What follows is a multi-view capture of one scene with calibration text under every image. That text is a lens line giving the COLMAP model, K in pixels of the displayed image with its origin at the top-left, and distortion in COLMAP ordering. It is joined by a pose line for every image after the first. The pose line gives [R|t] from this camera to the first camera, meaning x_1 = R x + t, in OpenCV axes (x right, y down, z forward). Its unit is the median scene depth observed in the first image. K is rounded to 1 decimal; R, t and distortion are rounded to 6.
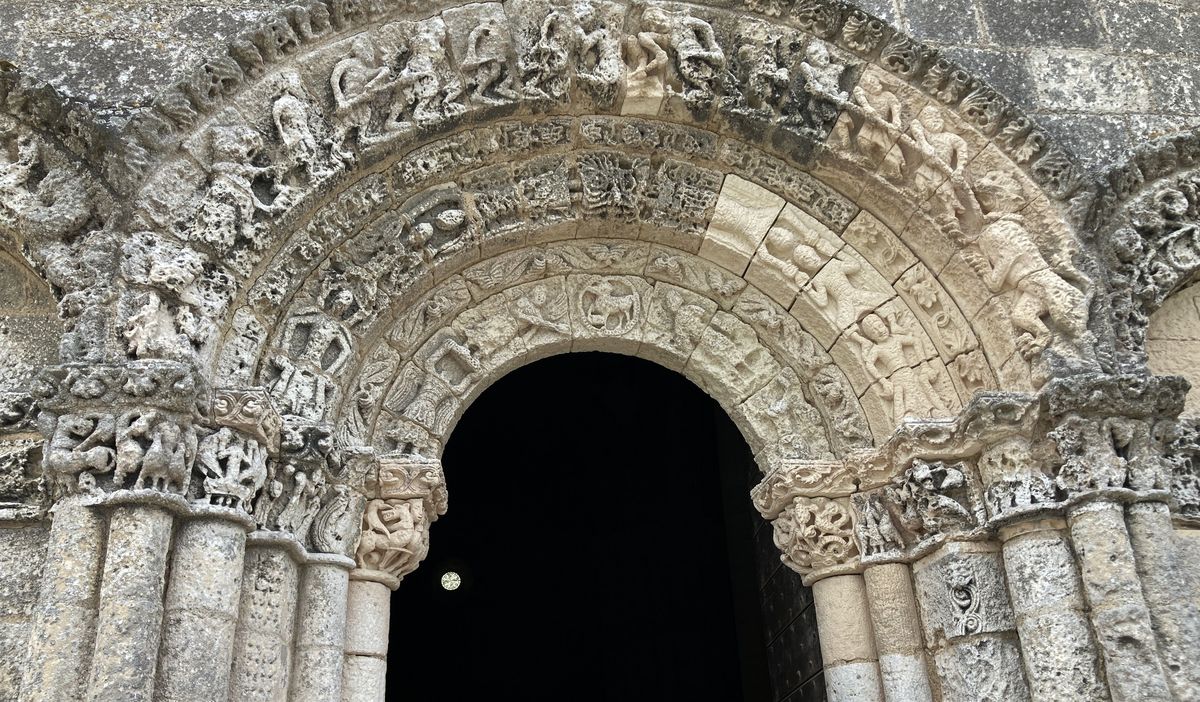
lens RADIAL K [[992.1, 0, 596.7], [0, 992.1, 442.0], [0, 0, 1]] dist [0.010737, 0.006215]
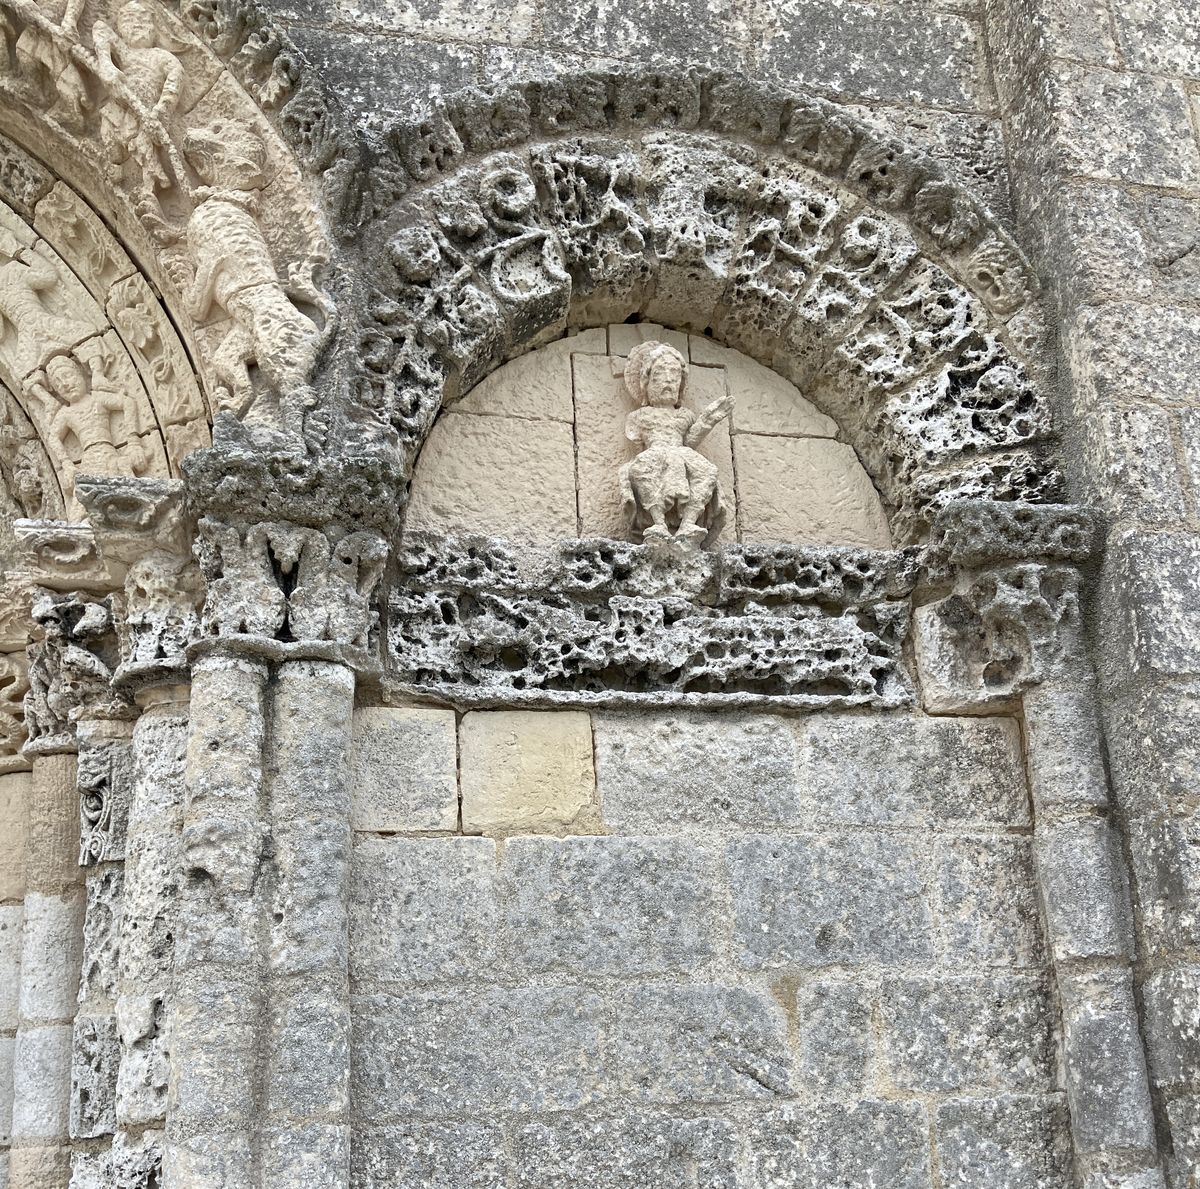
lens RADIAL K [[1320.3, 0, 600.4], [0, 1320.3, 785.1], [0, 0, 1]] dist [0.004837, 0.013755]
pose [[0.996971, 0.025103, 0.073606, 0.619125], [-0.033936, 0.992033, 0.121322, 0.028379], [-0.069974, -0.123452, 0.989880, 0.138623]]
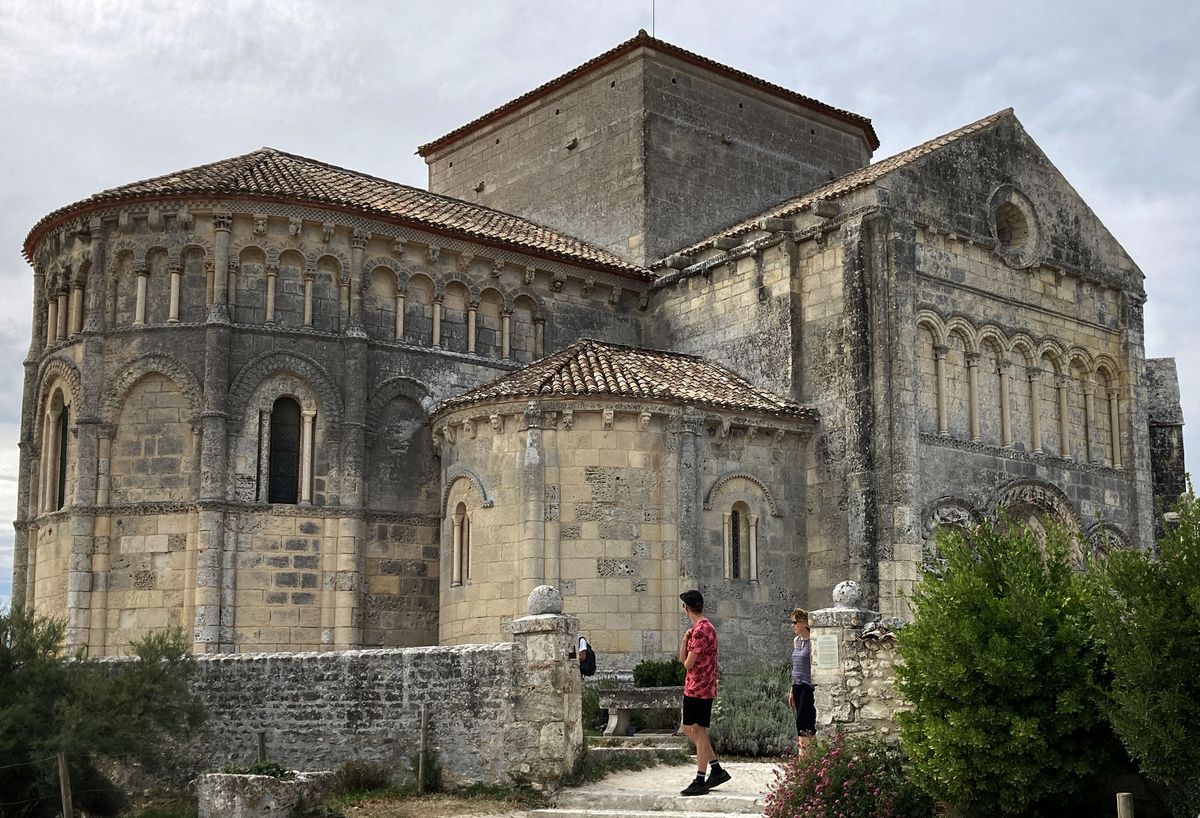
lens RADIAL K [[1515.1, 0, 645.4], [0, 1515.1, 478.5], [0, 0, 1]] dist [0.247331, -1.056745]
pose [[0.834581, 0.134582, 0.534193, -6.471401], [-0.249997, 0.956625, 0.149568, -1.278810], [-0.490893, -0.258373, 0.832026, -5.064939]]
